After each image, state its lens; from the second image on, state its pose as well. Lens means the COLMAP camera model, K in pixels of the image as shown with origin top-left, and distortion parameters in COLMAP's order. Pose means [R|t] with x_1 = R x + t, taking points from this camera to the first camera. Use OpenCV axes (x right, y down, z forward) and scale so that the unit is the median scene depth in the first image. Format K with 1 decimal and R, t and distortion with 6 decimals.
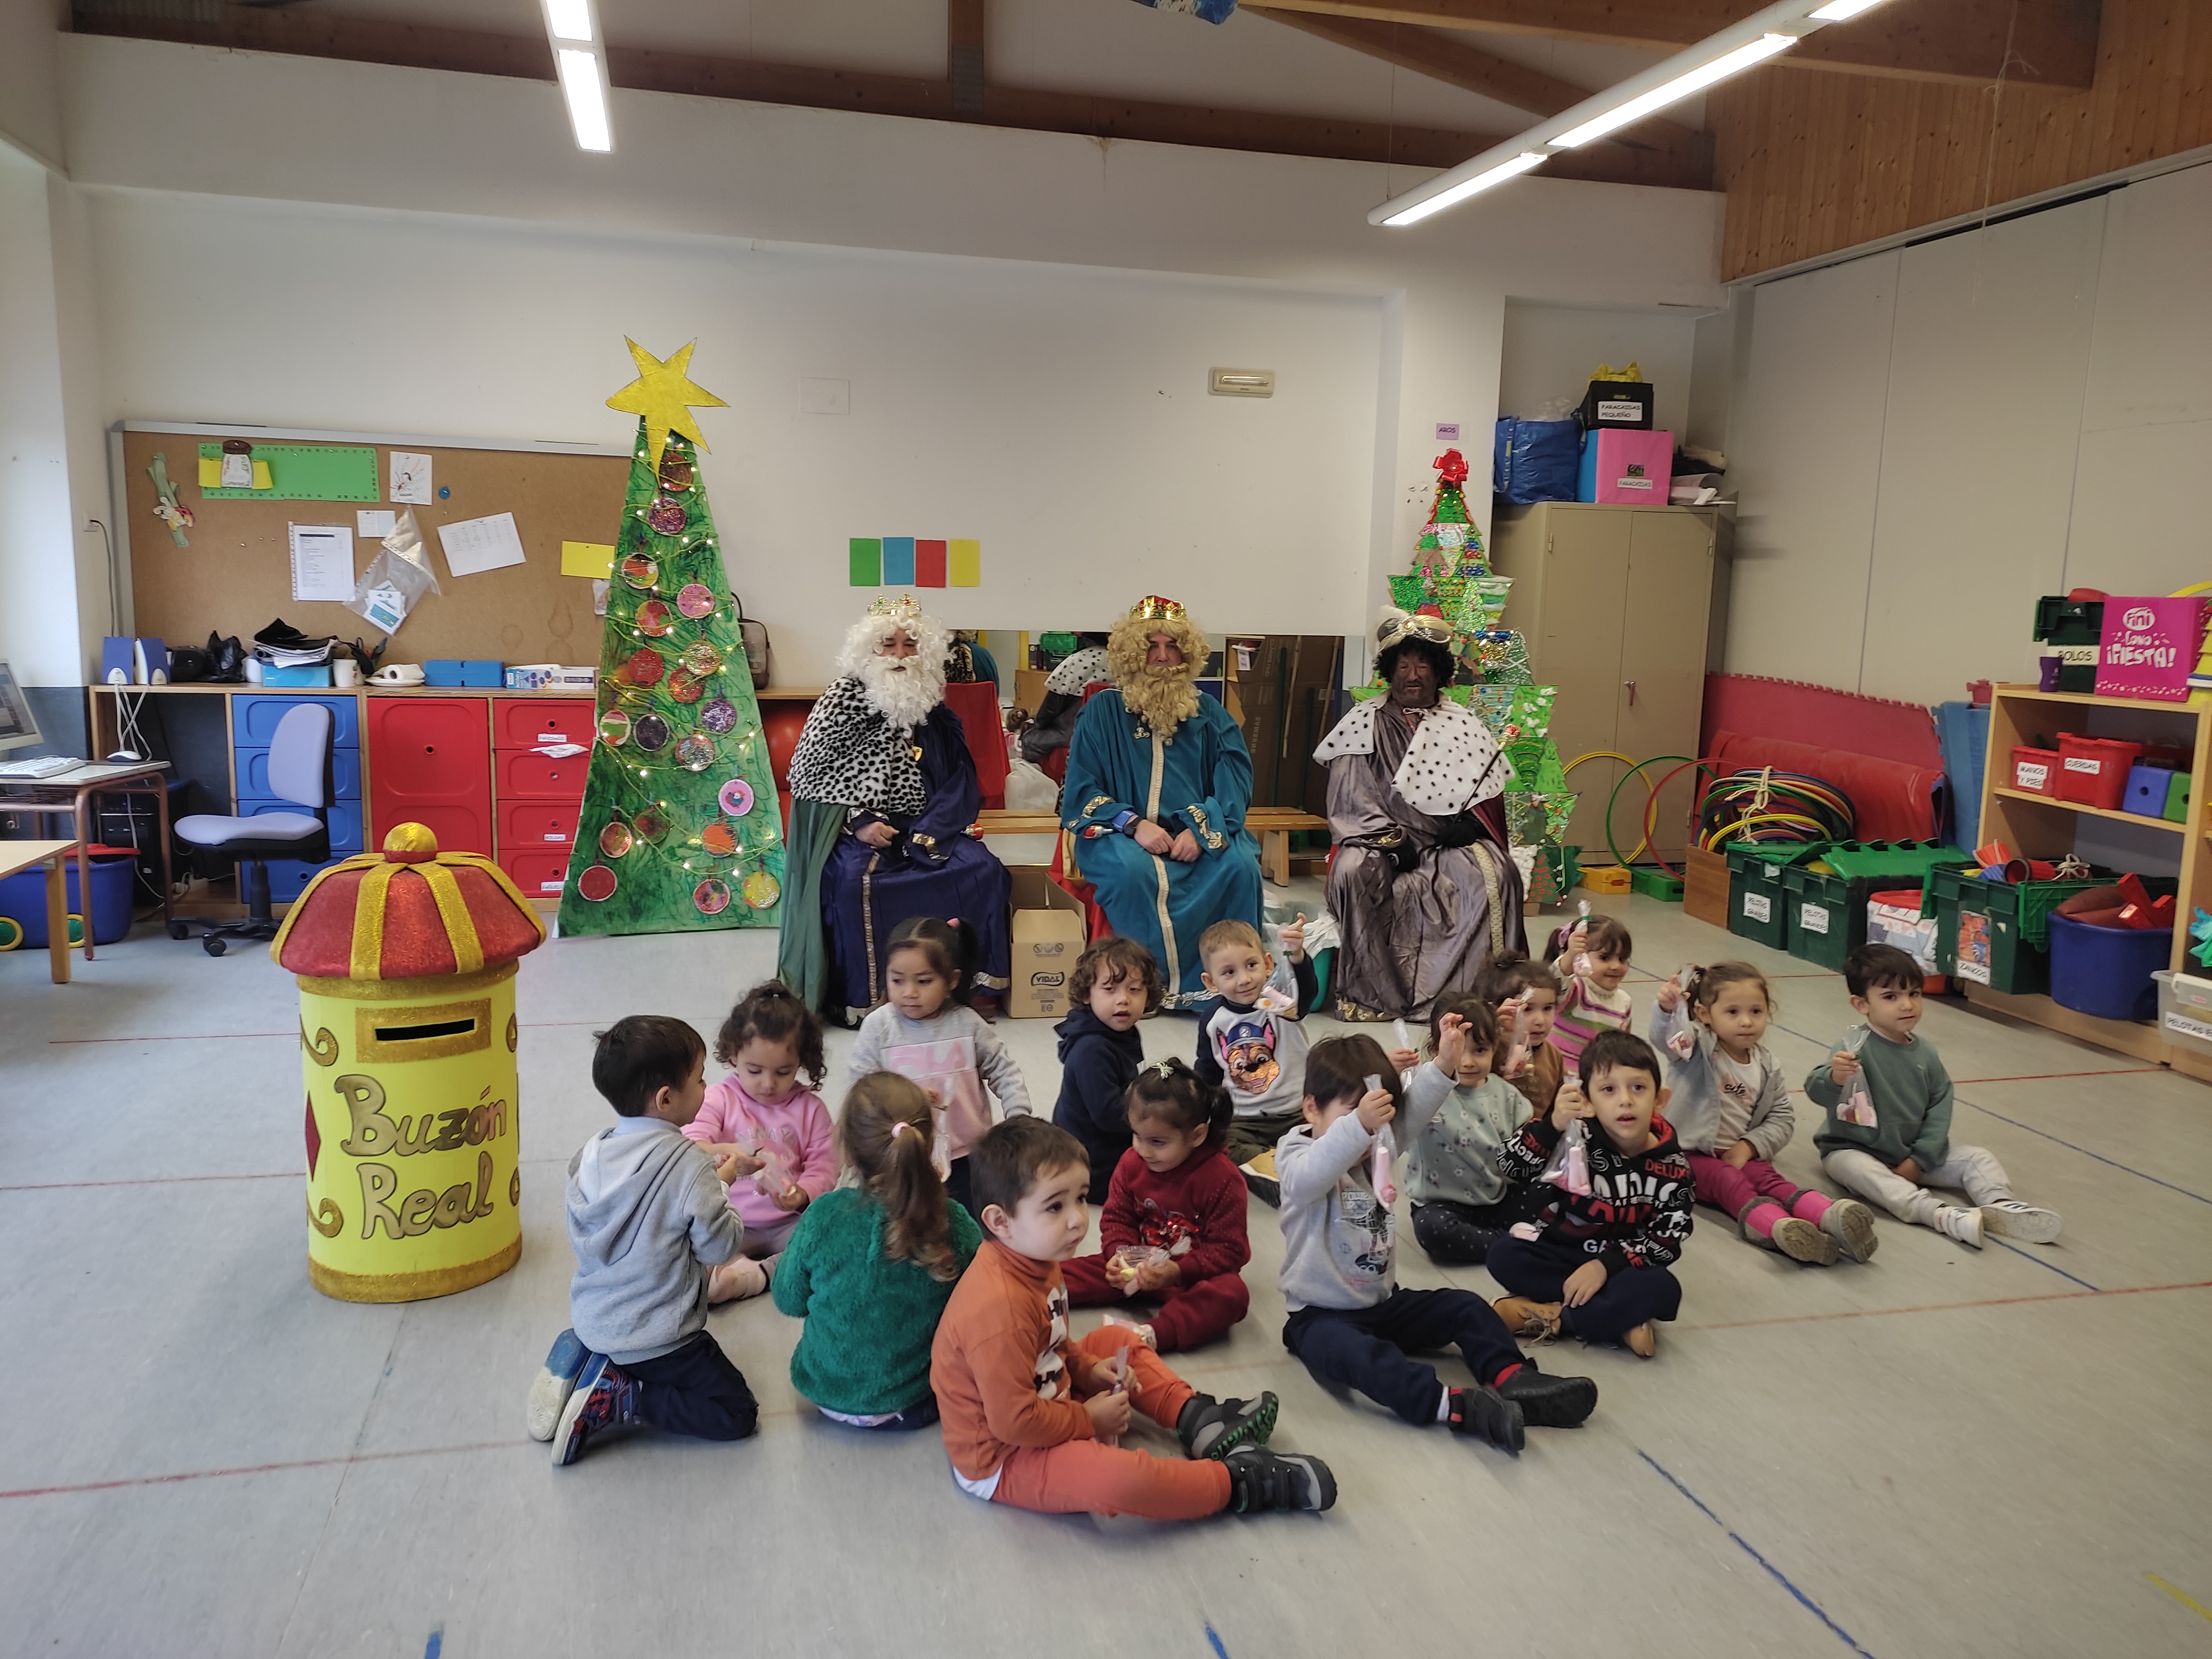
lens RADIAL K [[1639.5, 0, 1106.0], [0, 1639.5, 829.5], [0, 0, 1]] dist [0.080827, -0.074393]
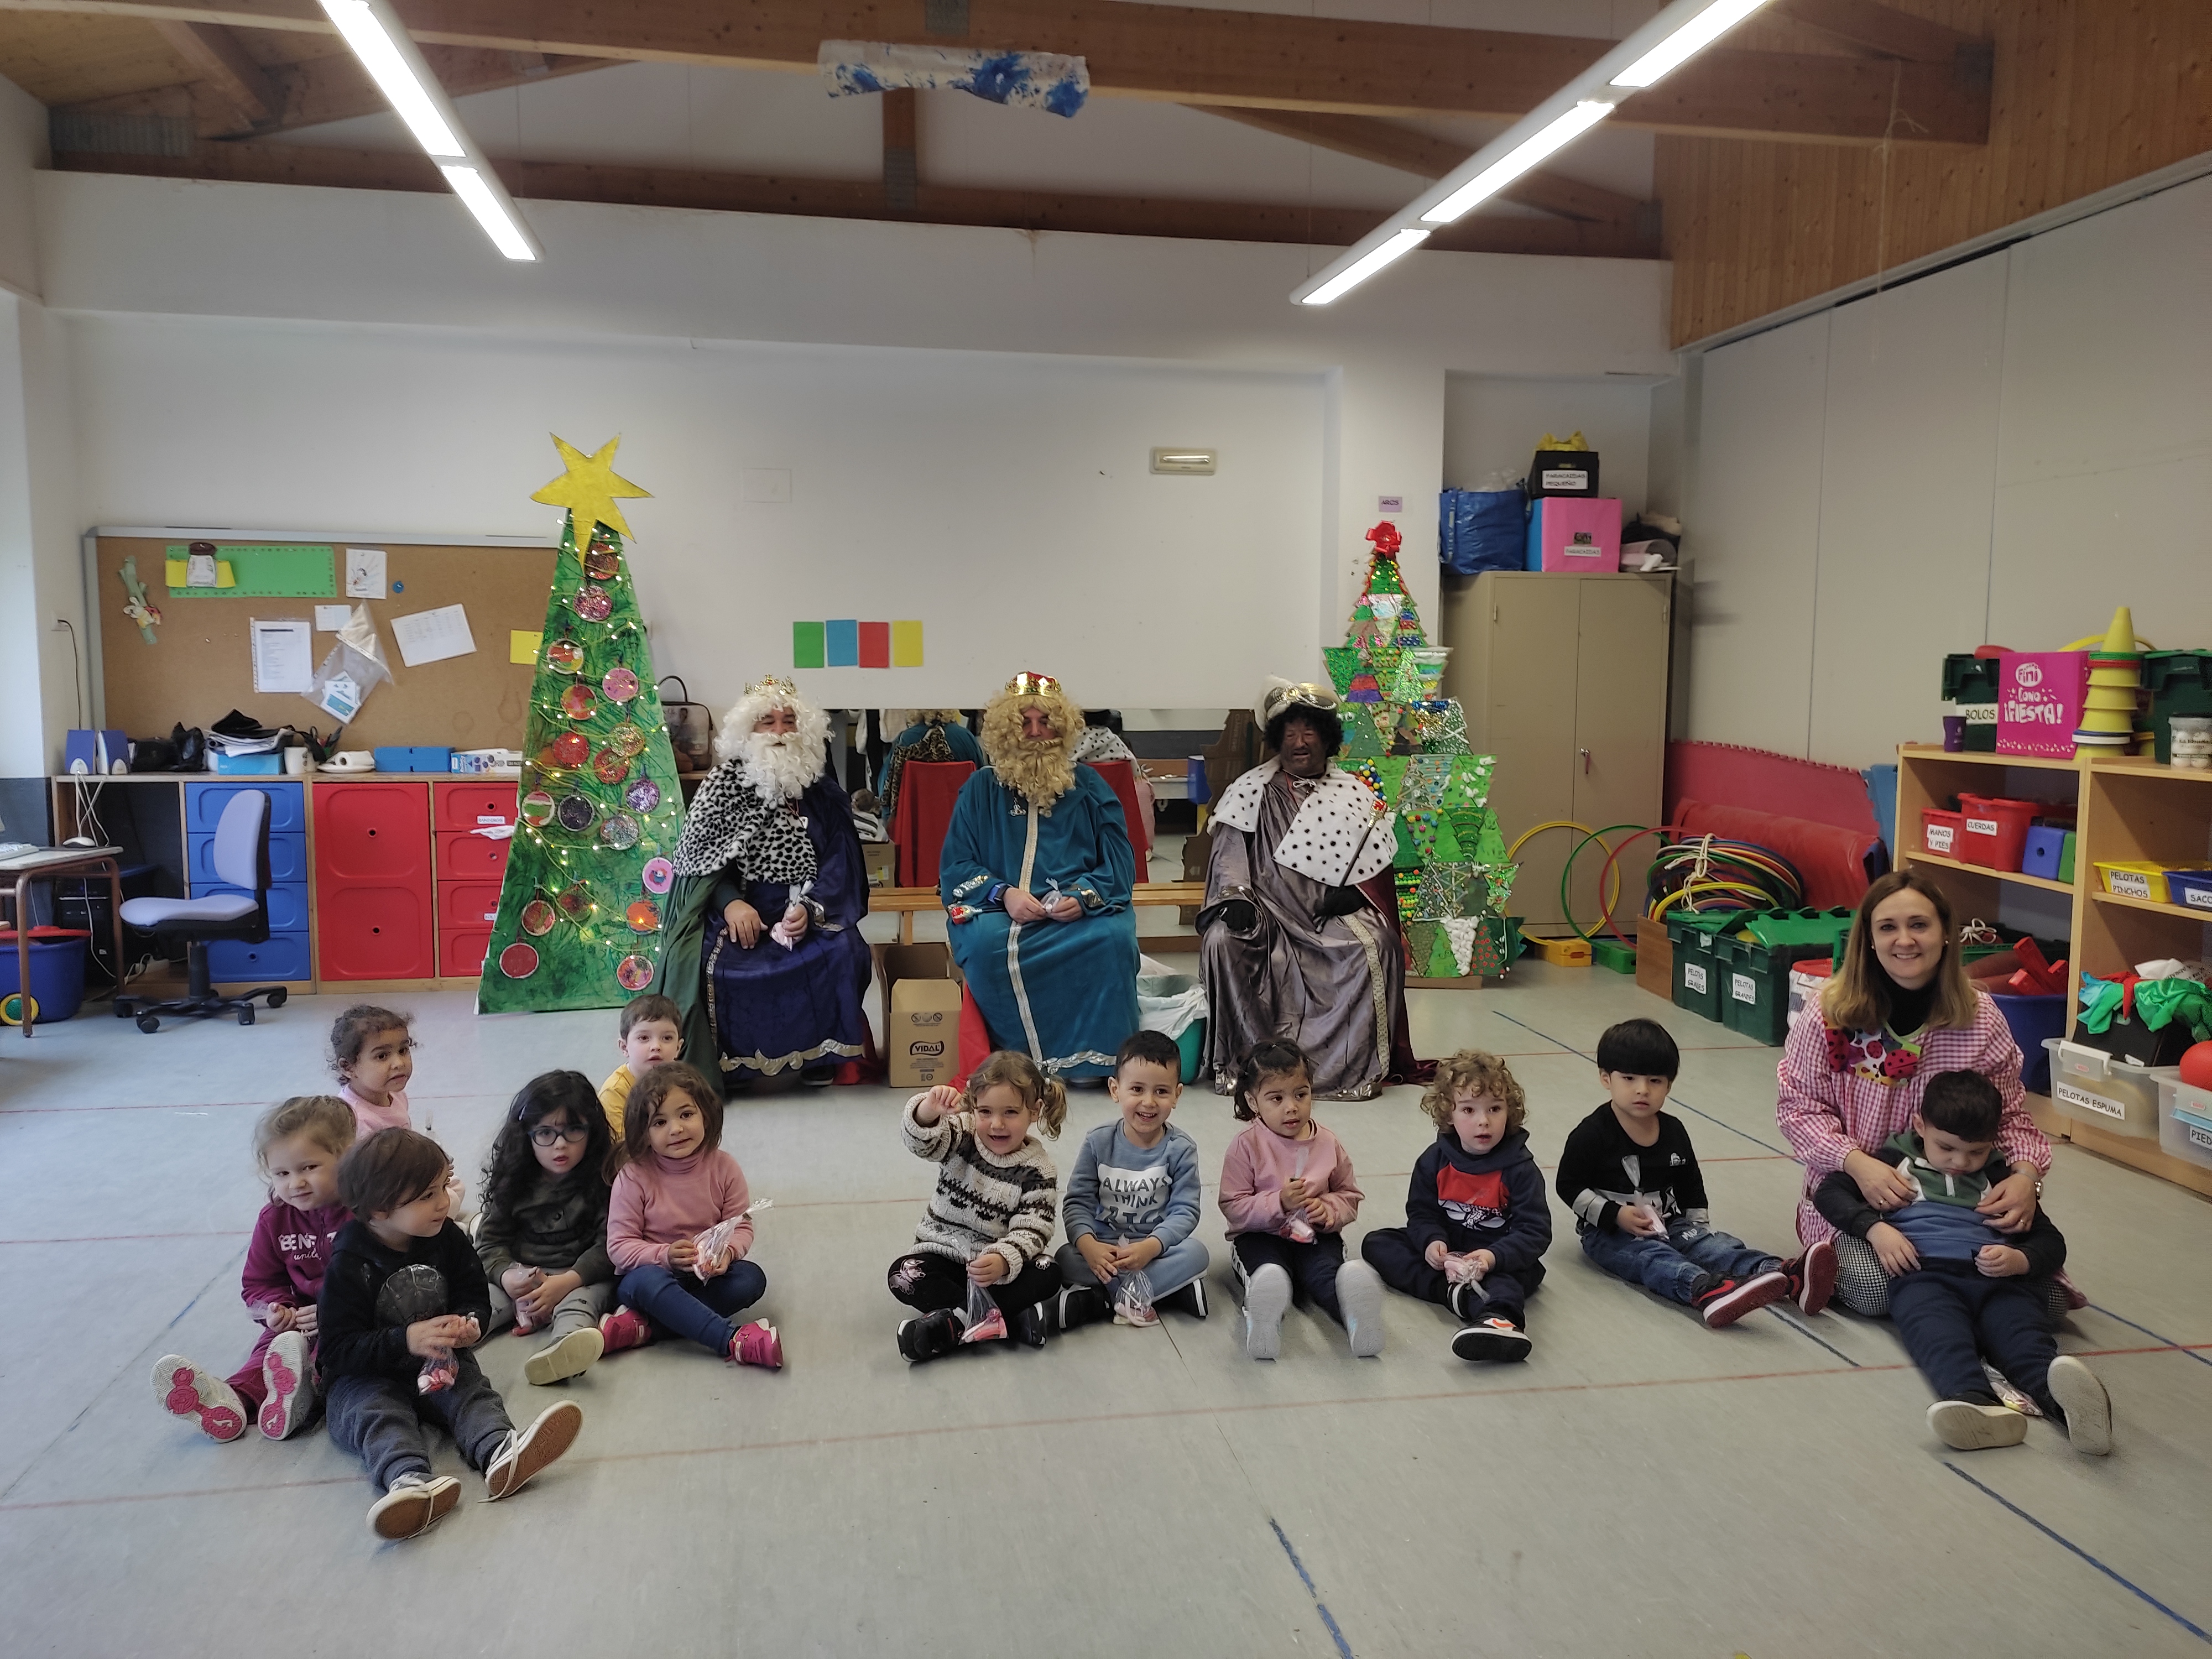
lens RADIAL K [[1643.4, 0, 1106.0], [0, 1643.4, 829.5], [0, 0, 1]] dist [0.079786, -0.082075]
pose [[0.997371, -0.012270, -0.071423, 0.121422], [0.008562, 0.998611, -0.051994, 0.007529], [0.071962, 0.051245, 0.996090, 0.000670]]
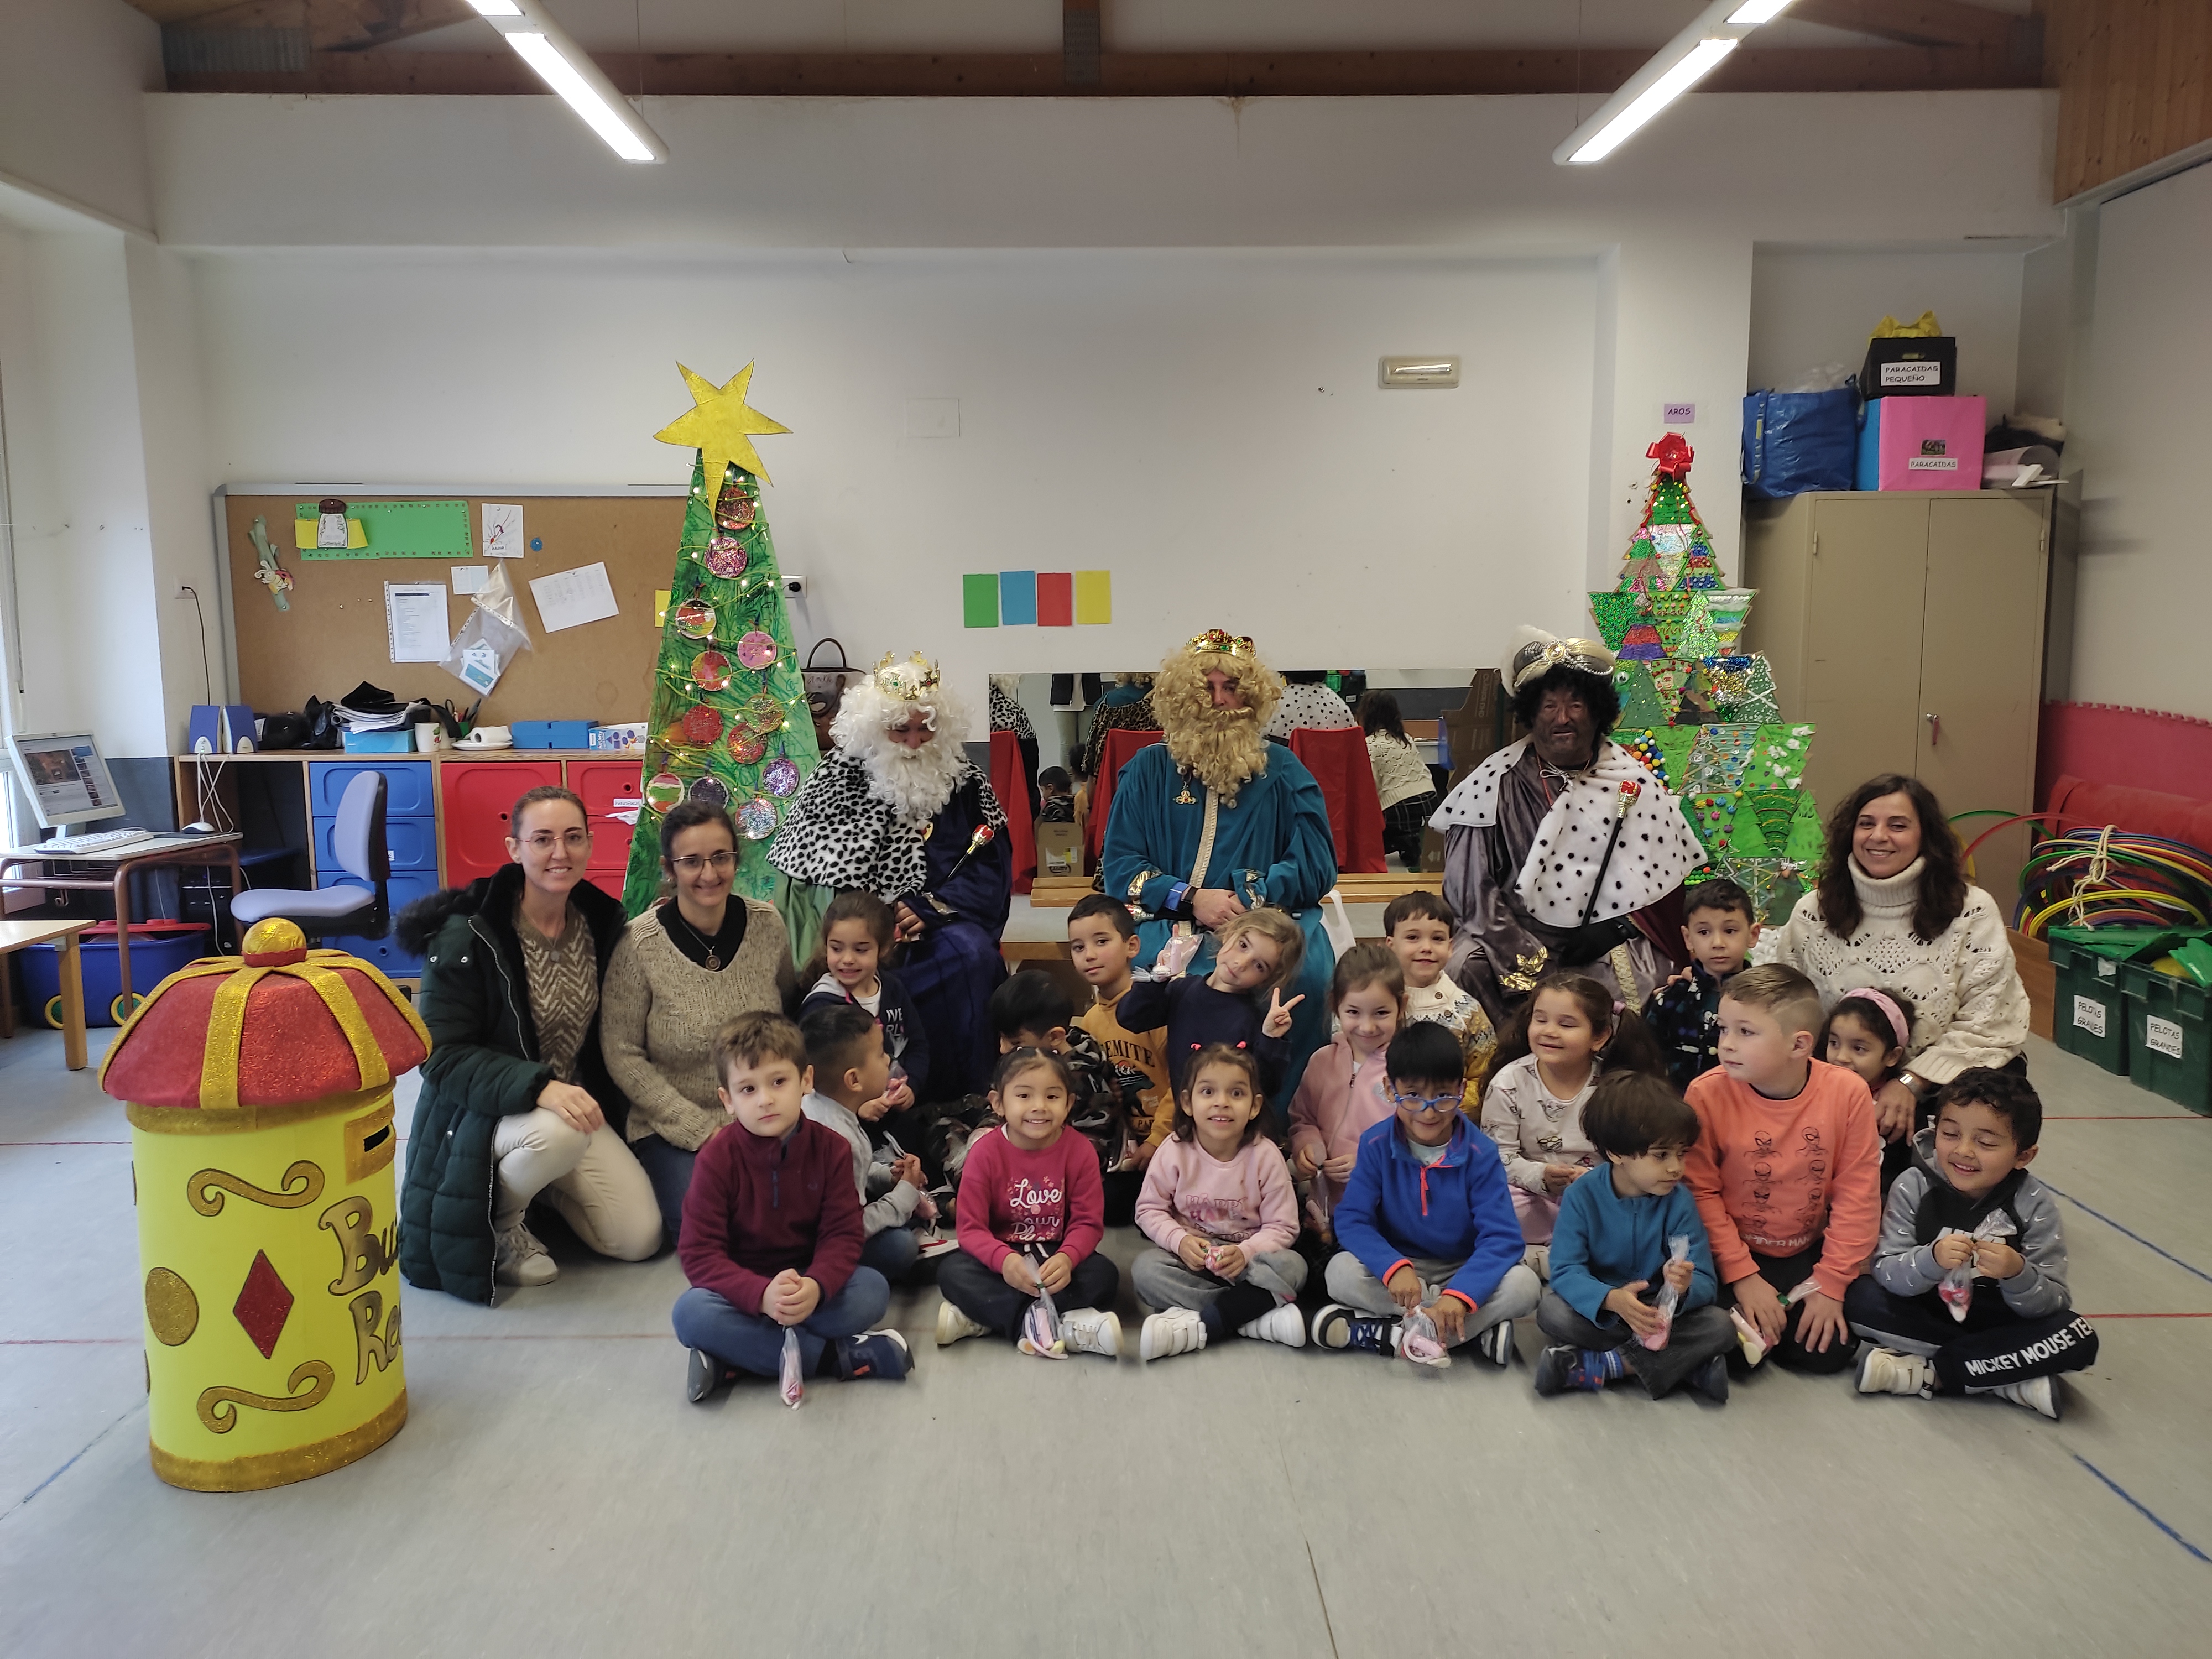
lens RADIAL K [[1632.7, 0, 1104.4], [0, 1632.7, 834.3], [0, 0, 1]] dist [0.088136, -0.086547]
pose [[0.973173, -0.003583, -0.230045, 0.137515], [-0.001065, 0.999798, -0.020075, -0.019809], [0.230070, 0.019782, 0.972973, 0.169614]]
